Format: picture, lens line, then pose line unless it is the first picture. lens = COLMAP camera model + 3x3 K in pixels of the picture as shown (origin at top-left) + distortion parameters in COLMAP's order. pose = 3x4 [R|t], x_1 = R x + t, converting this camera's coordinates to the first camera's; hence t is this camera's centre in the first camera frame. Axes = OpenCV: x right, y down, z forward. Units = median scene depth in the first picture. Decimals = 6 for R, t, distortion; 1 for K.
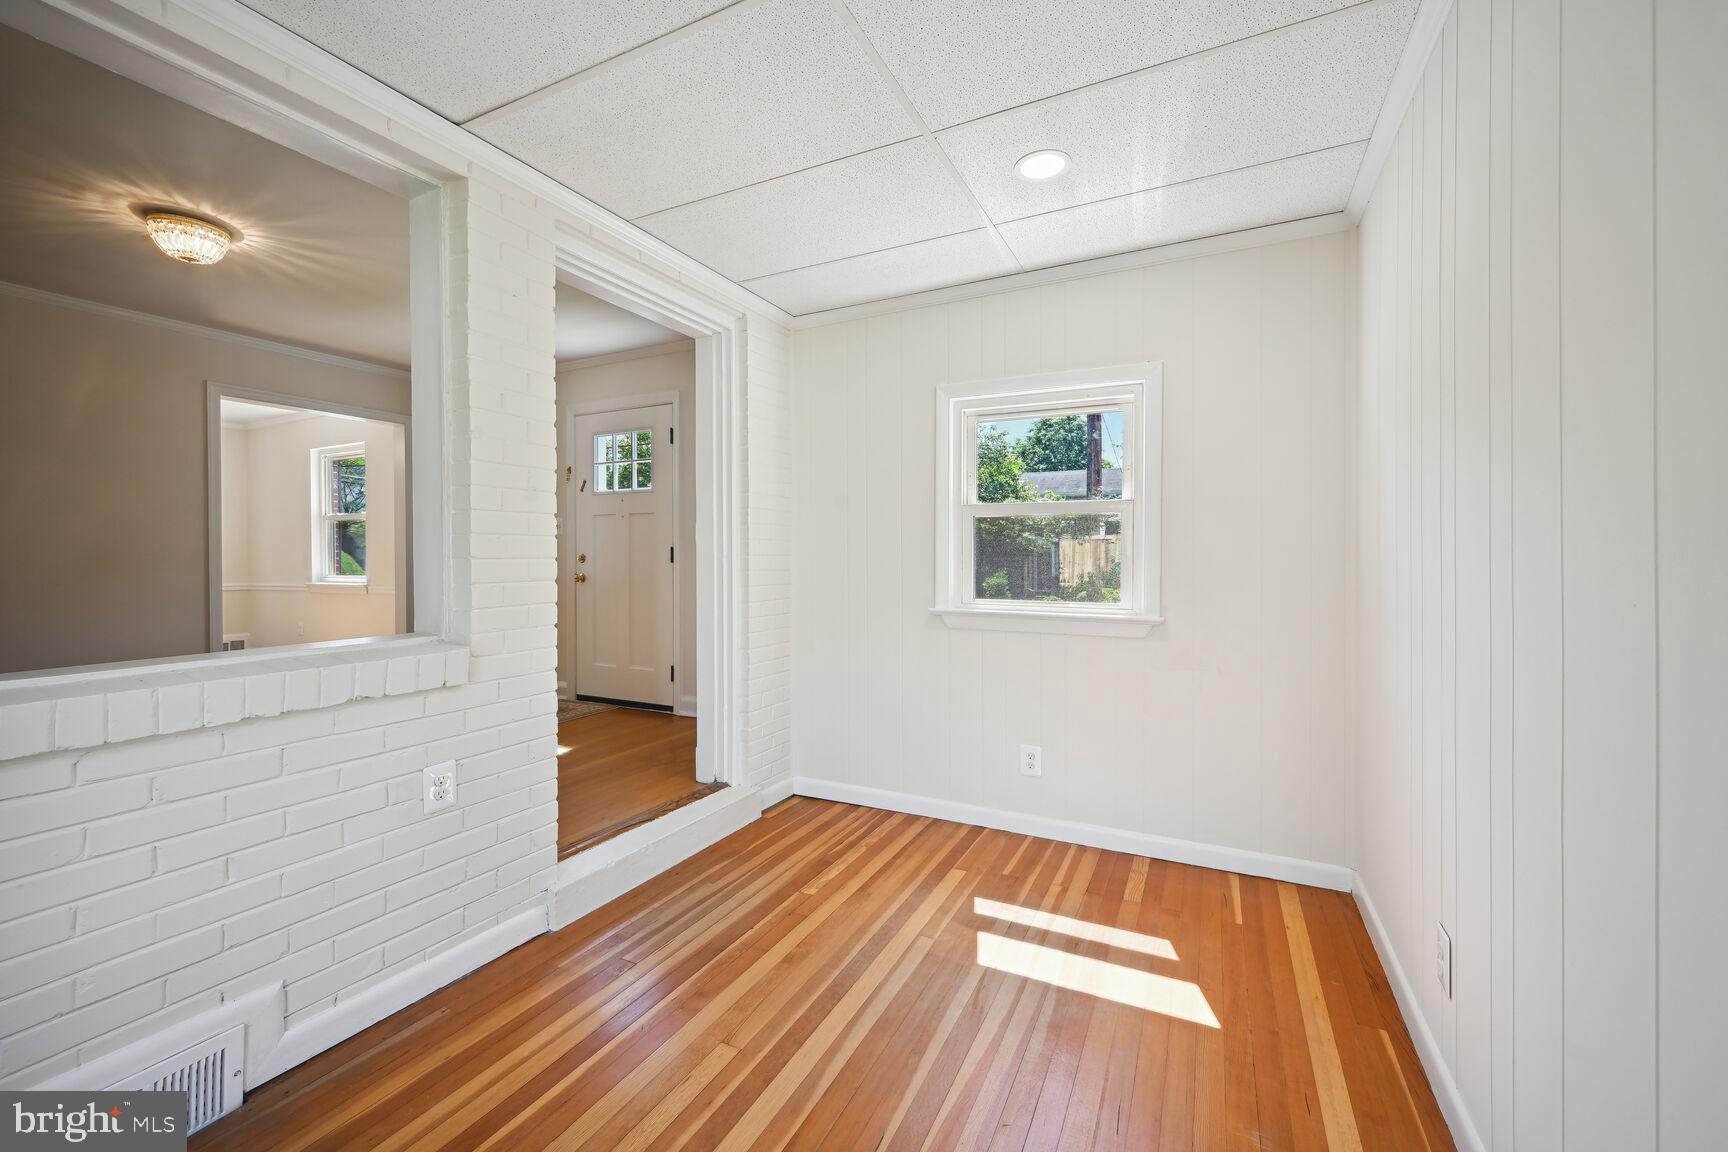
lens RADIAL K [[701.2, 0, 867.0], [0, 701.2, 557.8], [0, 0, 1]] dist [-0.001553, -0.000105]
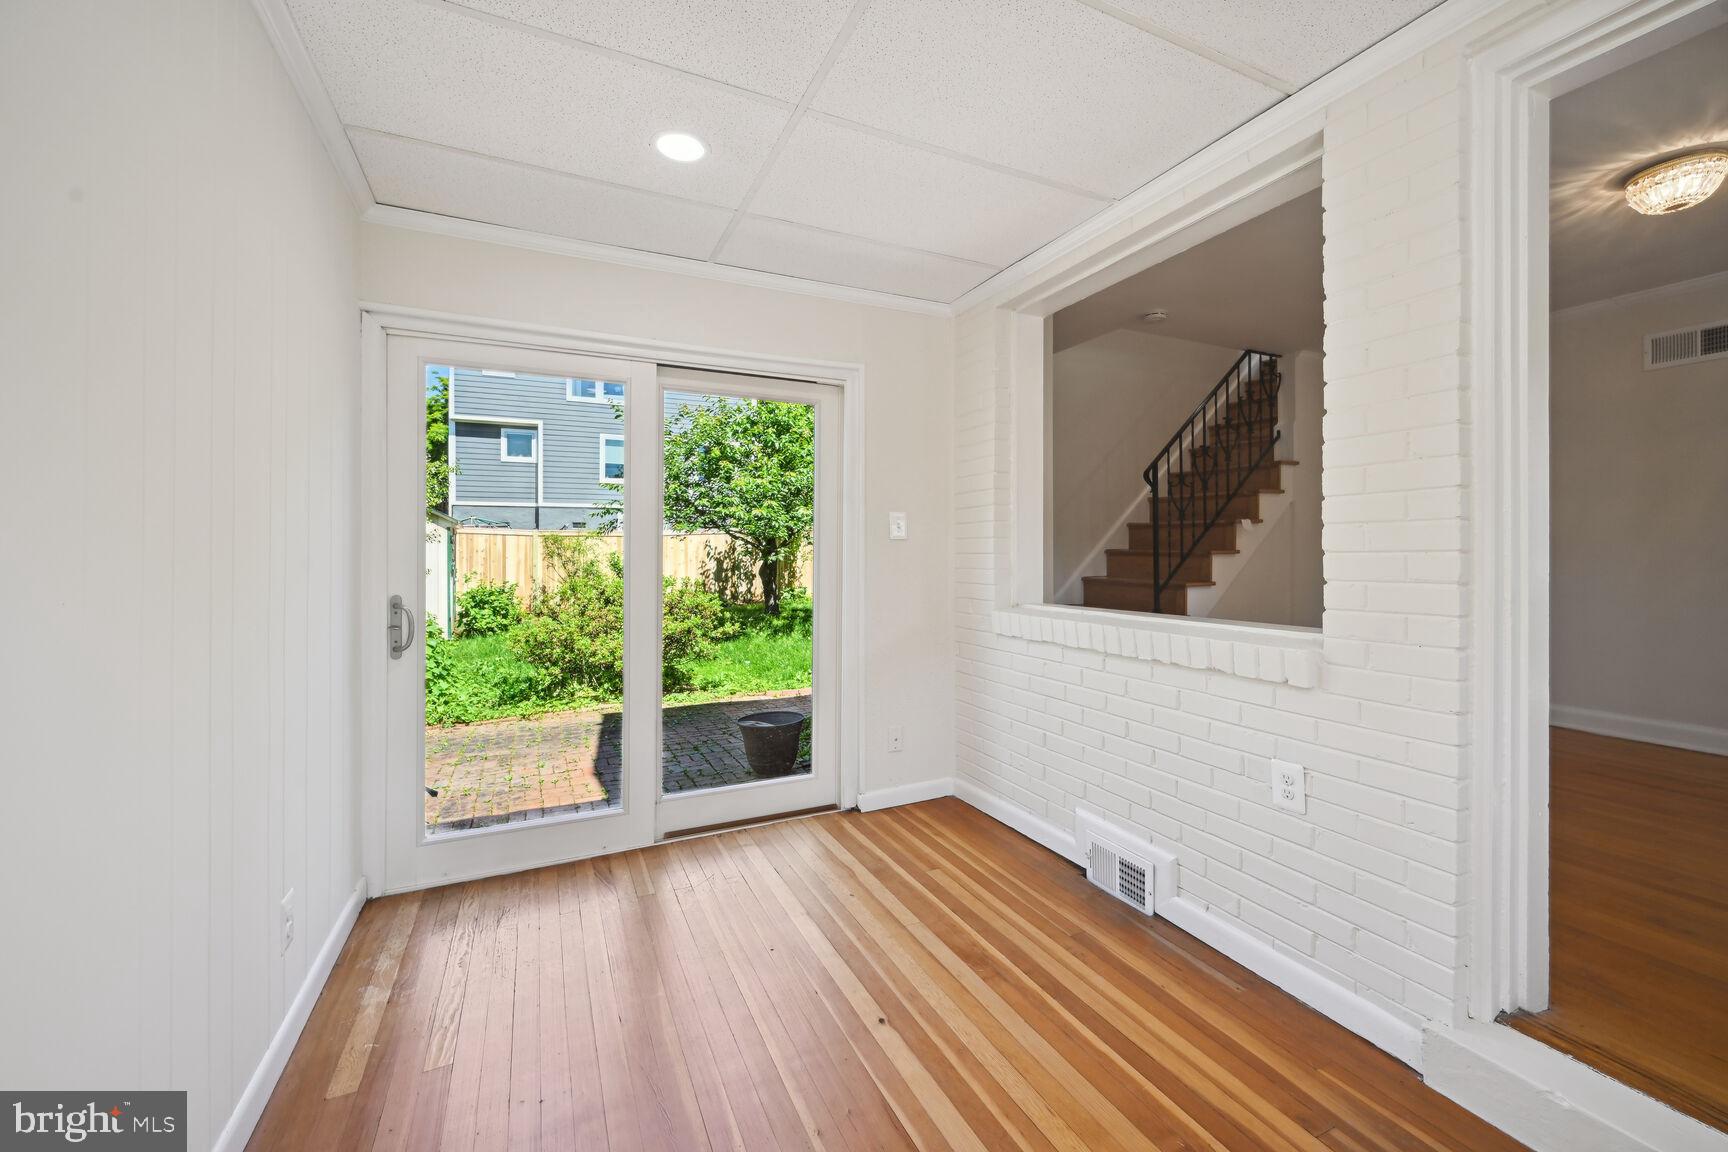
lens RADIAL K [[701.2, 0, 867.0], [0, 701.2, 557.8], [0, 0, 1]] dist [-0.001553, -0.000105]
pose [[-0.623257, 0.003561, -0.782009, 0.509221], [-0.000972, 0.999985, 0.005328, 0.005182], [0.782017, 0.004081, -0.623244, 1.133729]]
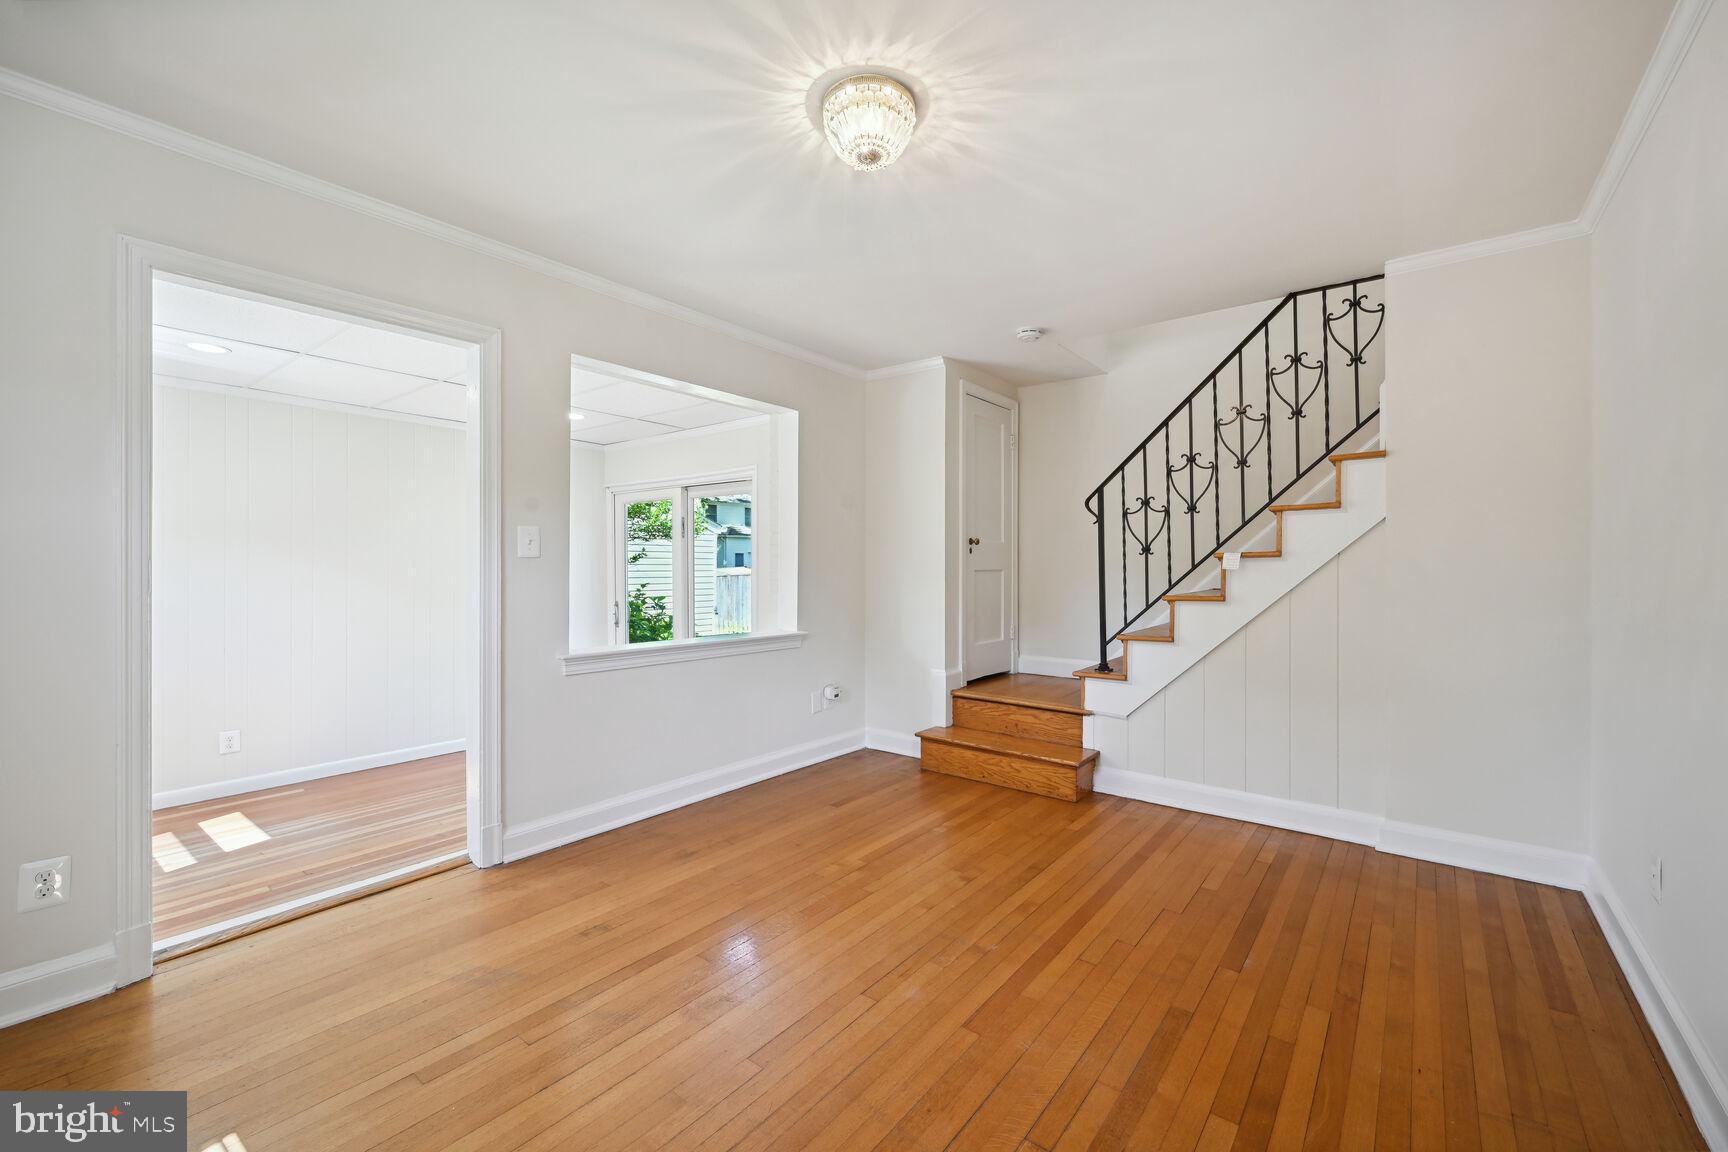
lens RADIAL K [[701.2, 0, 867.0], [0, 701.2, 557.8], [0, 0, 1]] dist [-0.001553, -0.000105]
pose [[-0.978305, -0.000405, 0.207168, -1.692409], [-0.001396, 0.999988, -0.004640, -0.096063], [-0.207163, -0.004828, -0.978294, 2.501583]]
